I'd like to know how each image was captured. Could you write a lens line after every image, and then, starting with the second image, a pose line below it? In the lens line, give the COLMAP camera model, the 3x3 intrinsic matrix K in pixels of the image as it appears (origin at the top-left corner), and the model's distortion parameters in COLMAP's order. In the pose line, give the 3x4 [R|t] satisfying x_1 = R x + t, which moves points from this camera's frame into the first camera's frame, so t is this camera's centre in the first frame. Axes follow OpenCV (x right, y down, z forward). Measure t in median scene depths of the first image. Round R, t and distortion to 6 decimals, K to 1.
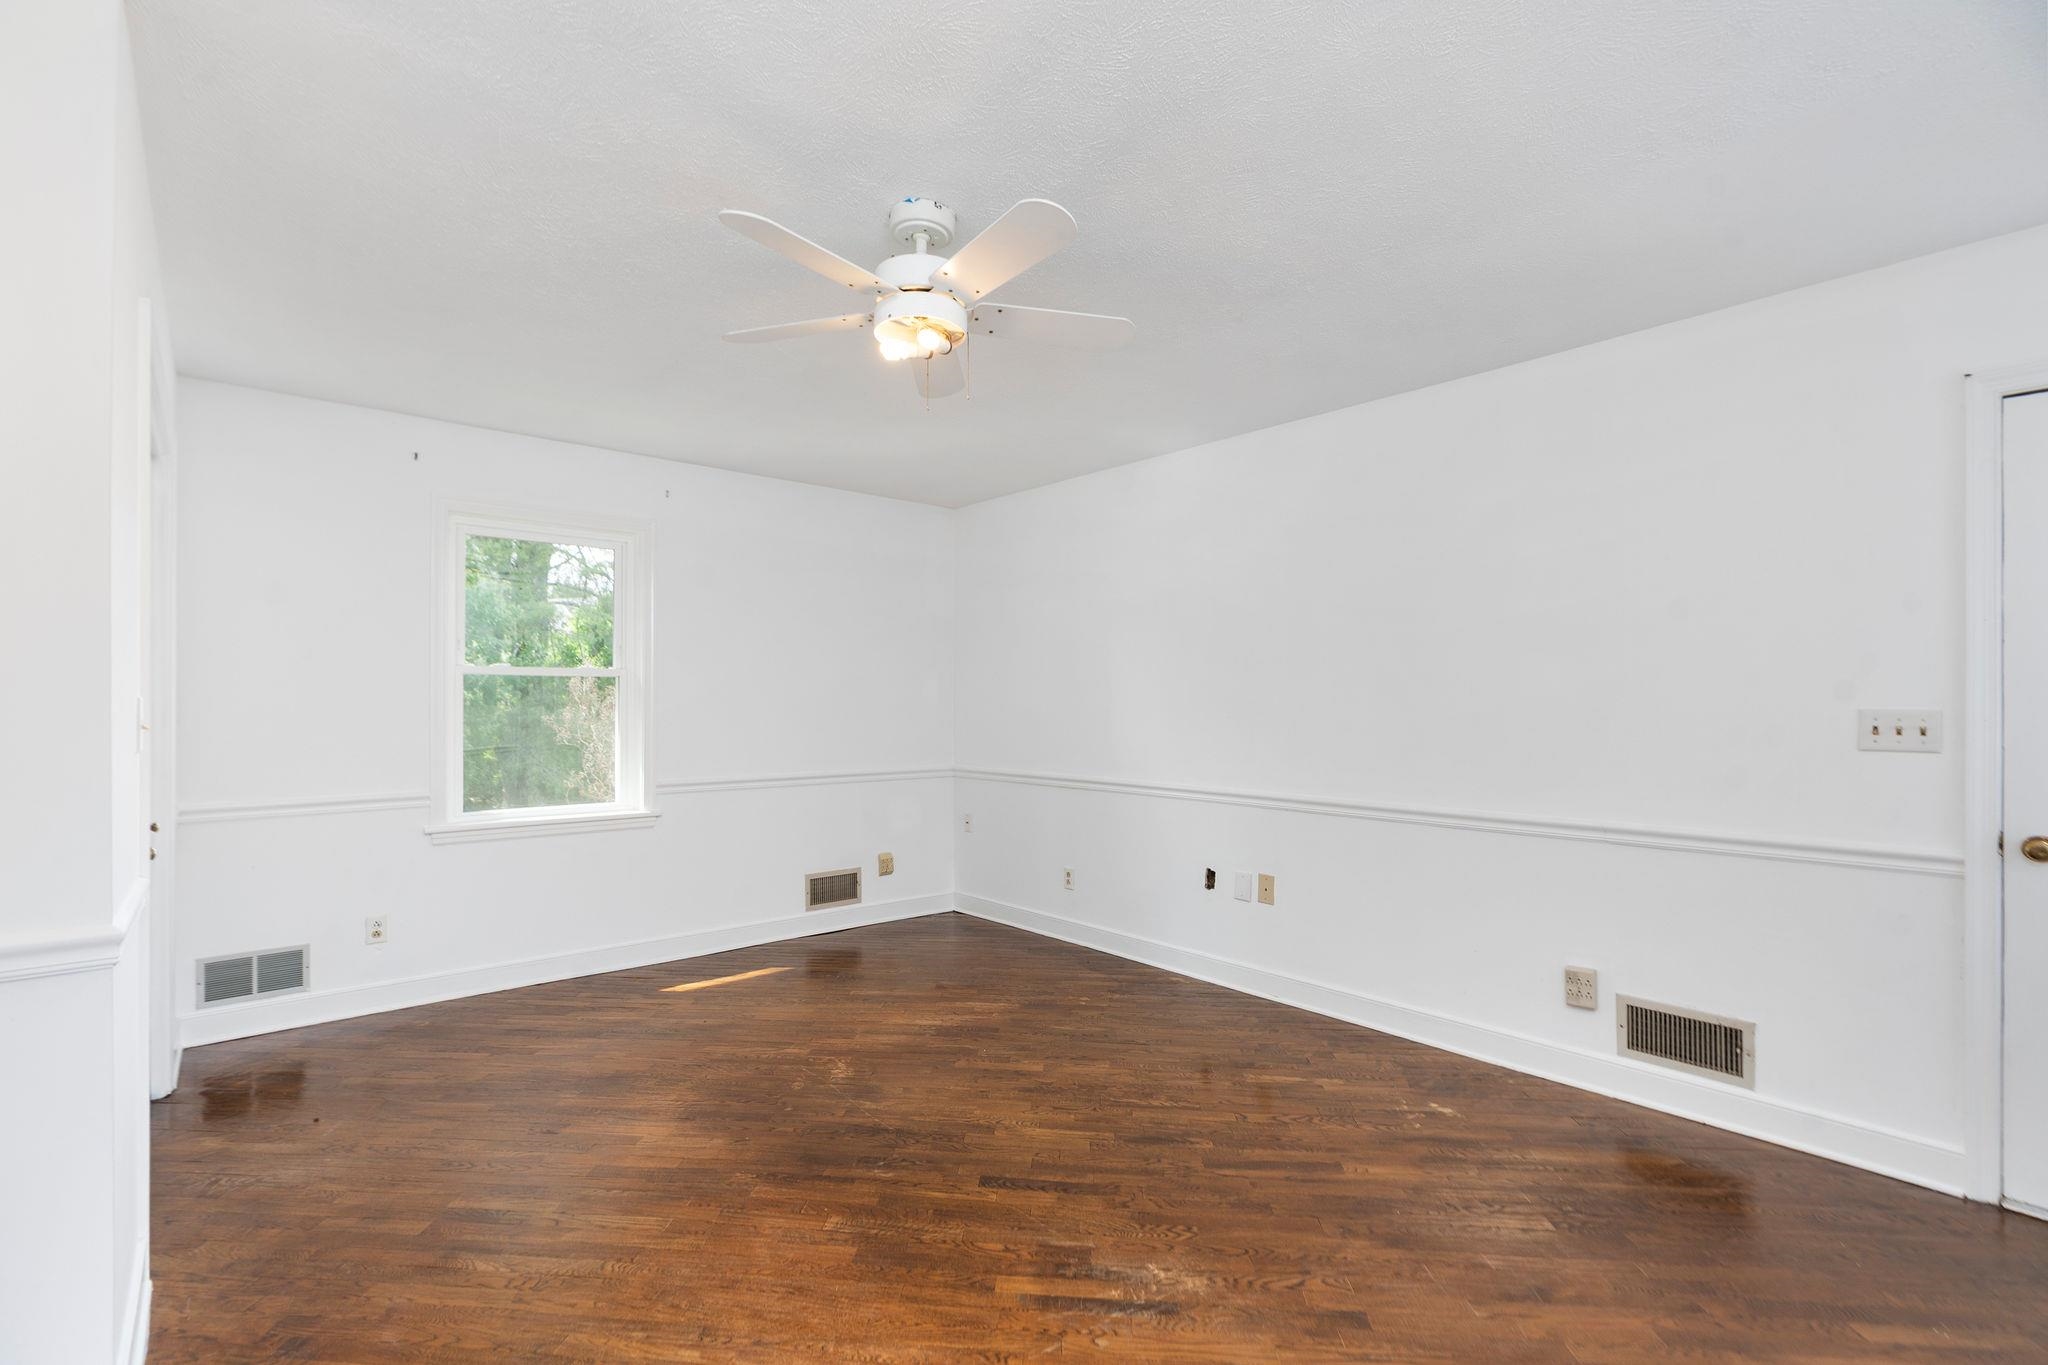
lens RADIAL K [[936.2, 0, 1019.3], [0, 936.2, 684.6], [0, 0, 1]] dist [0.002184, 0.000421]
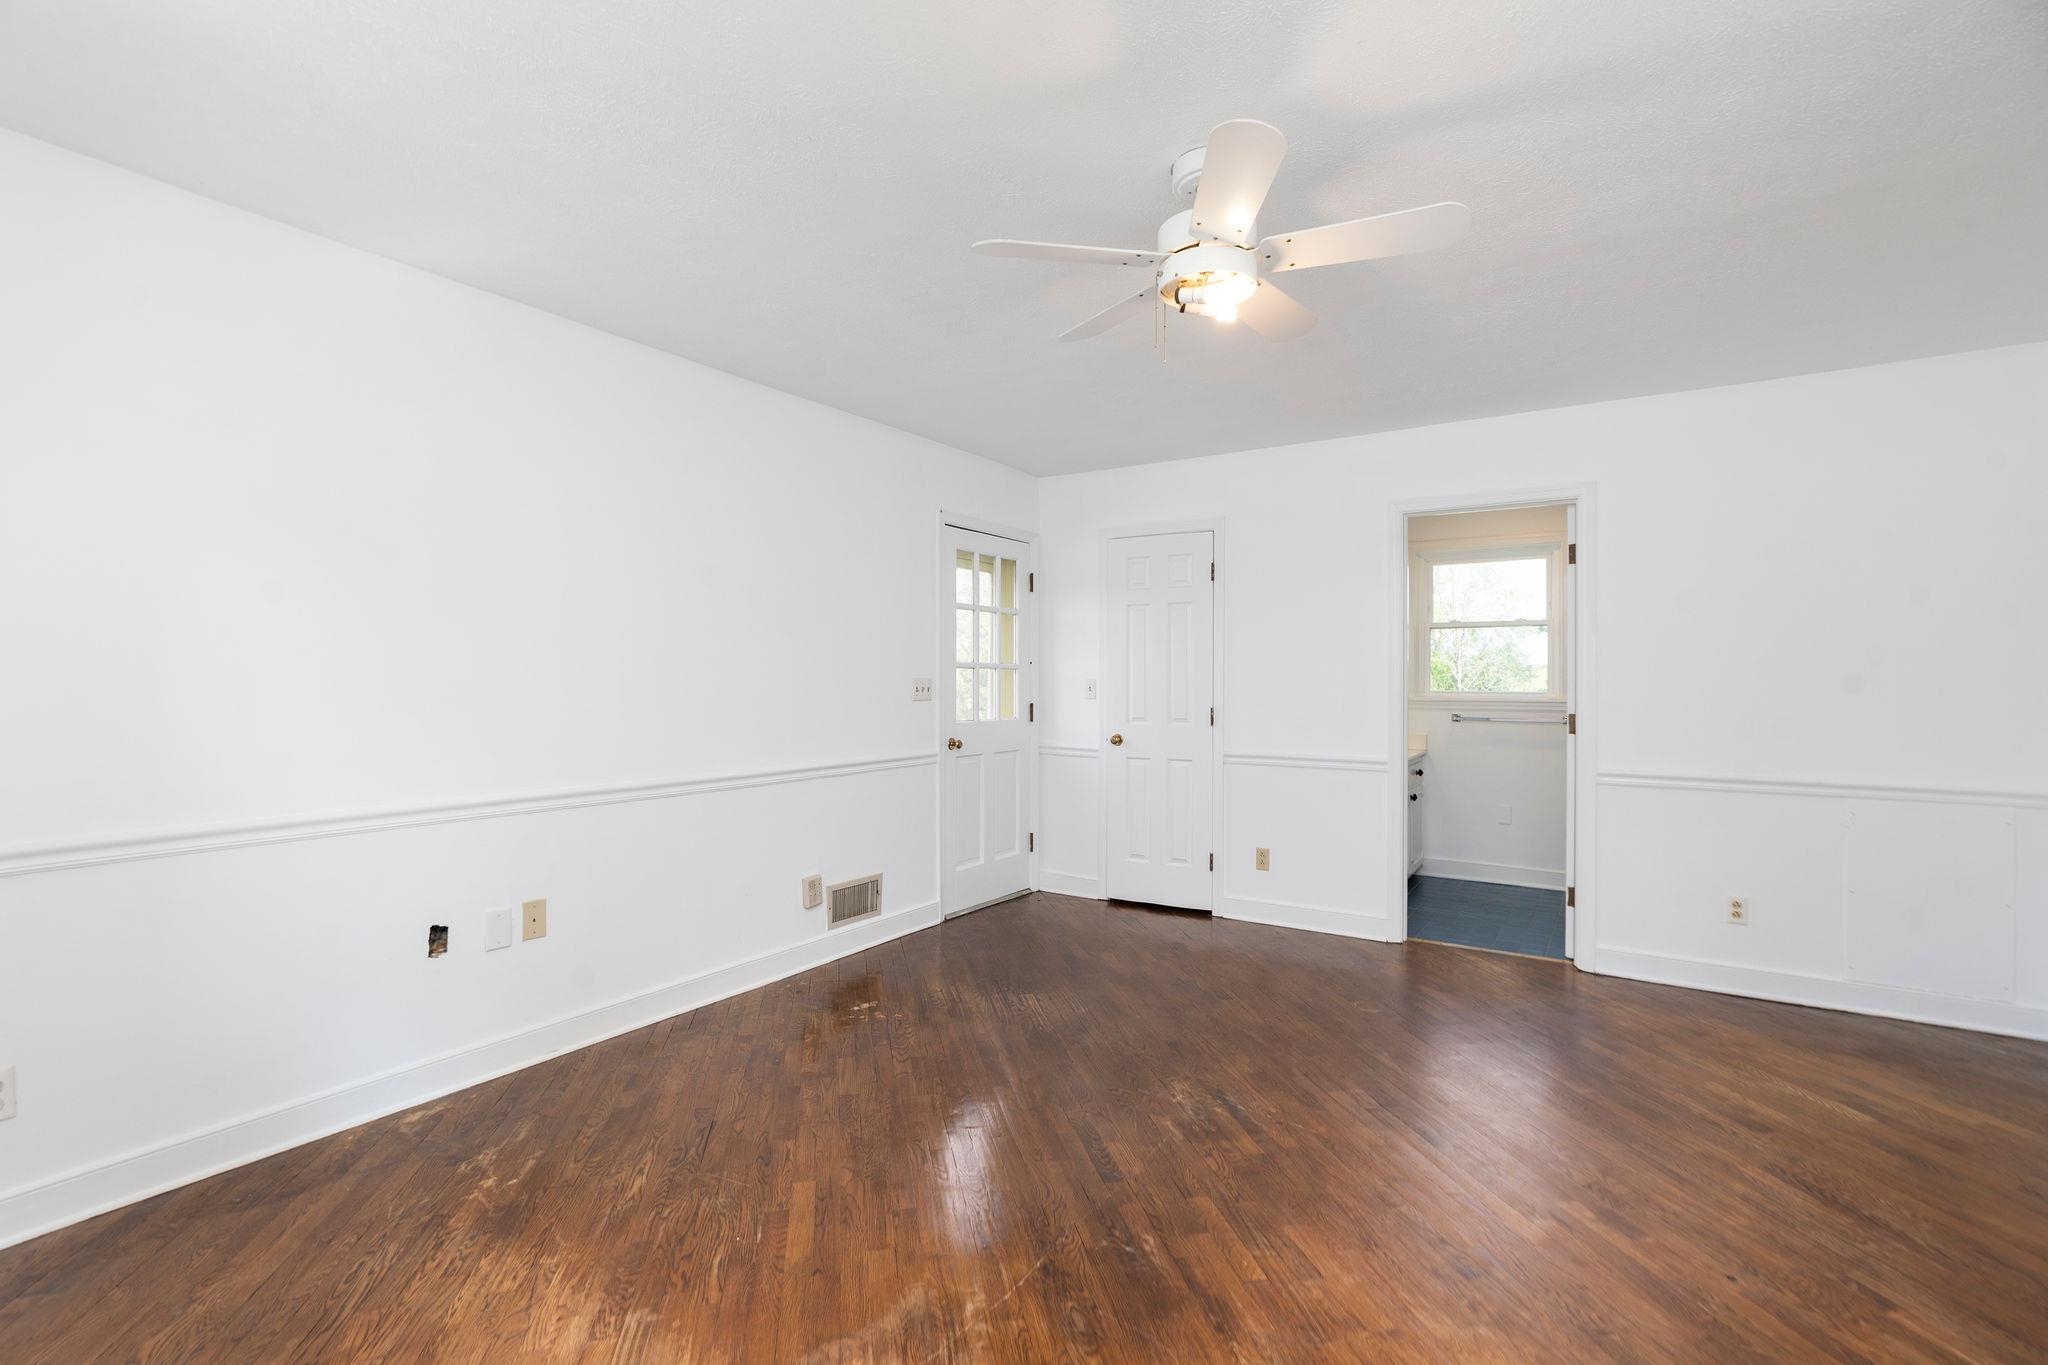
lens RADIAL K [[936.2, 0, 1015.5], [0, 936.2, 682.3], [0, 0, 1]] dist [0.002184, 0.000421]
pose [[-0.270014, -0.007546, 0.962827, -0.843641], [-0.023393, 0.999726, 0.001275, 0.027881], [-0.962572, -0.022179, -0.270117, 1.254663]]
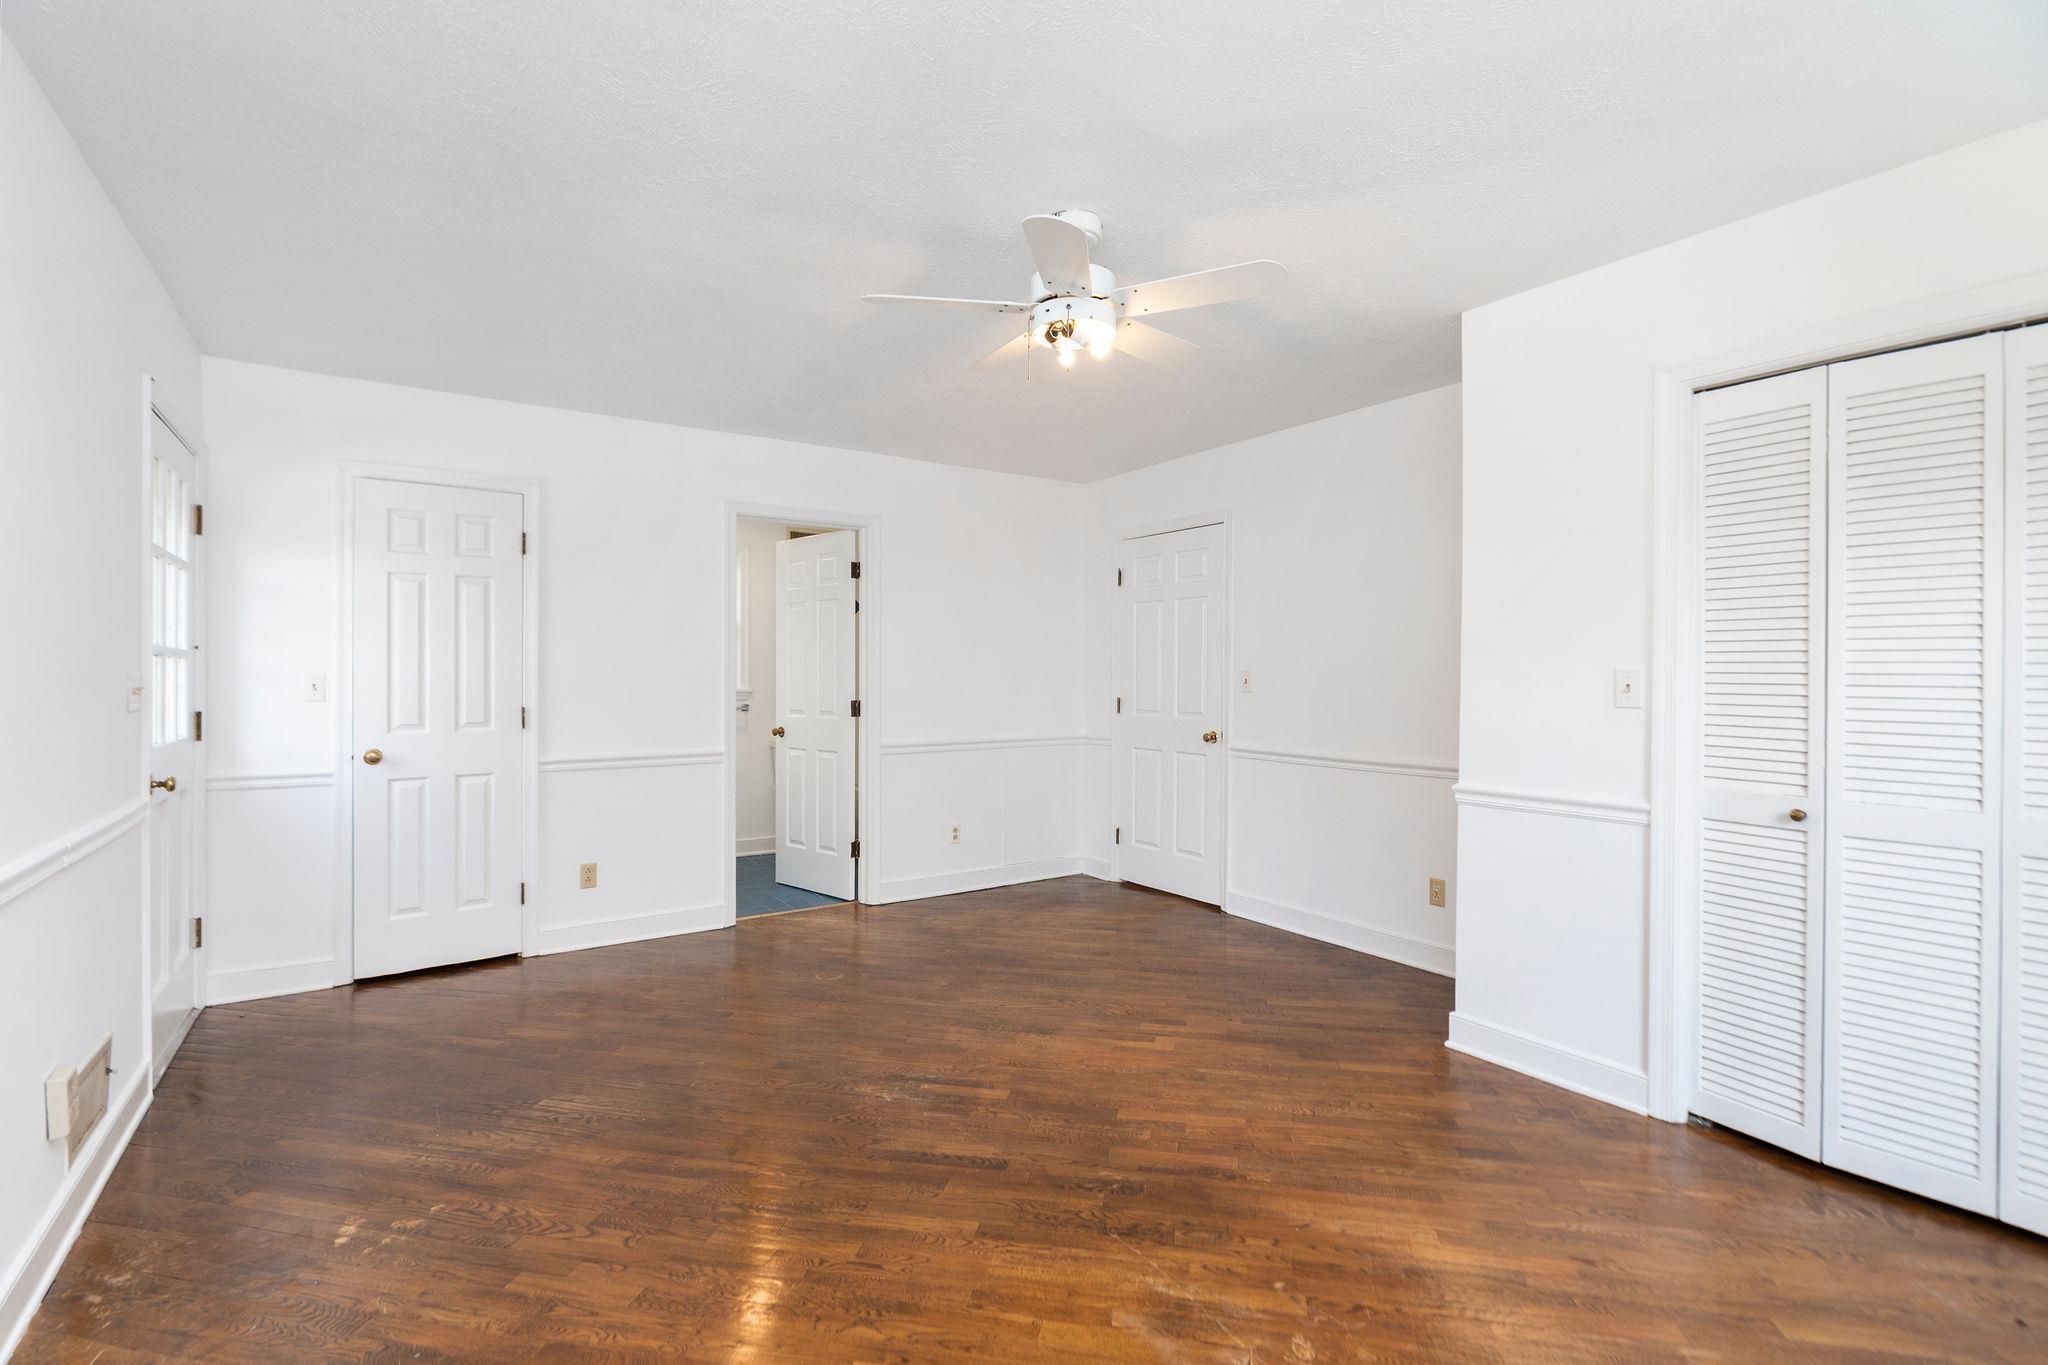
lens RADIAL K [[936.2, 0, 1013.7], [0, 936.2, 680.9], [0, 0, 1]] dist [0.002184, 0.000421]
pose [[-0.992396, -0.005392, 0.122966, -0.150838], [-0.006939, 0.999902, -0.012152, 0.041334], [-0.122889, -0.012913, -0.992336, 1.806689]]
